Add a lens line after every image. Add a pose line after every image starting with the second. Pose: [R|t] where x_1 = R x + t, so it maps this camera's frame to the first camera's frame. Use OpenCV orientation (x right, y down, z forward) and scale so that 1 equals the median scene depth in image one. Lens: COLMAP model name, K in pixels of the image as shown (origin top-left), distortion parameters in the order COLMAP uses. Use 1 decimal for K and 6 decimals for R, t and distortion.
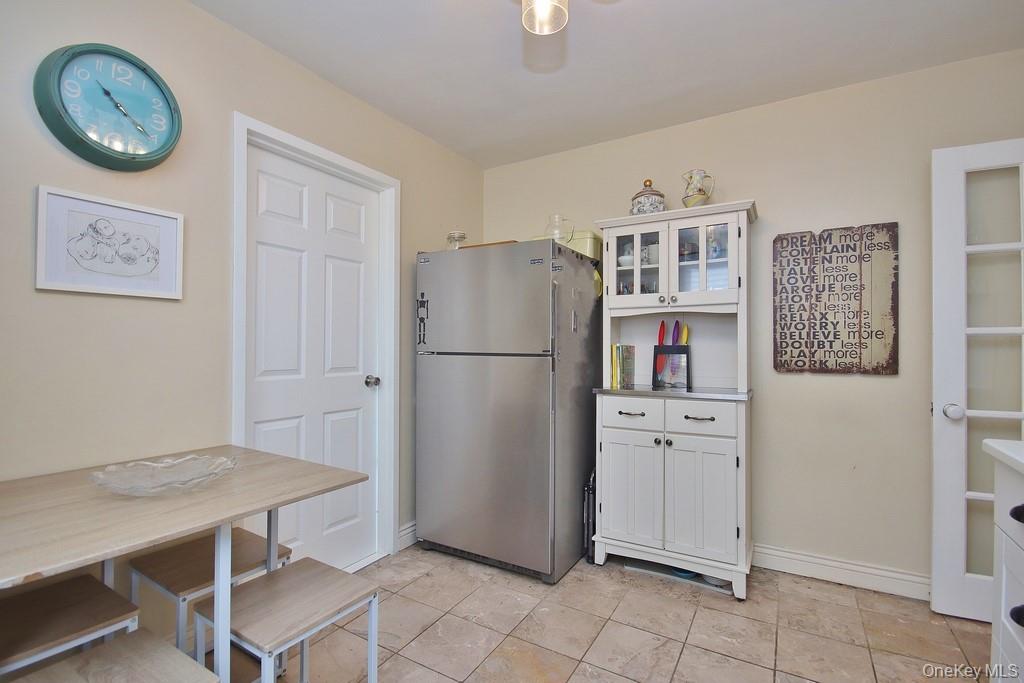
lens RADIAL K [[489.0, 0, 535.8], [0, 489.0, 343.3], [0, 0, 1]] dist [0.014243, -0.008226]
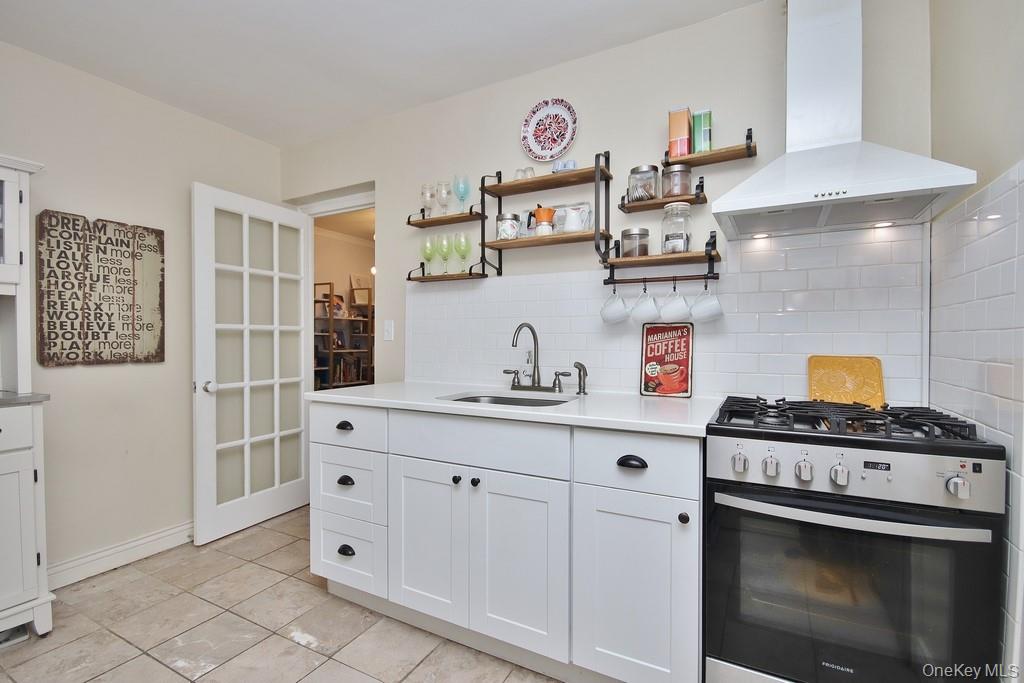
lens RADIAL K [[489.0, 0, 508.8], [0, 489.0, 339.6], [0, 0, 1]] dist [0.014243, -0.008226]
pose [[-0.036138, -0.002378, 0.999344, -0.430995], [-0.007828, 0.999967, 0.002096, 0.002039], [-0.999316, -0.007747, -0.036155, 0.215217]]
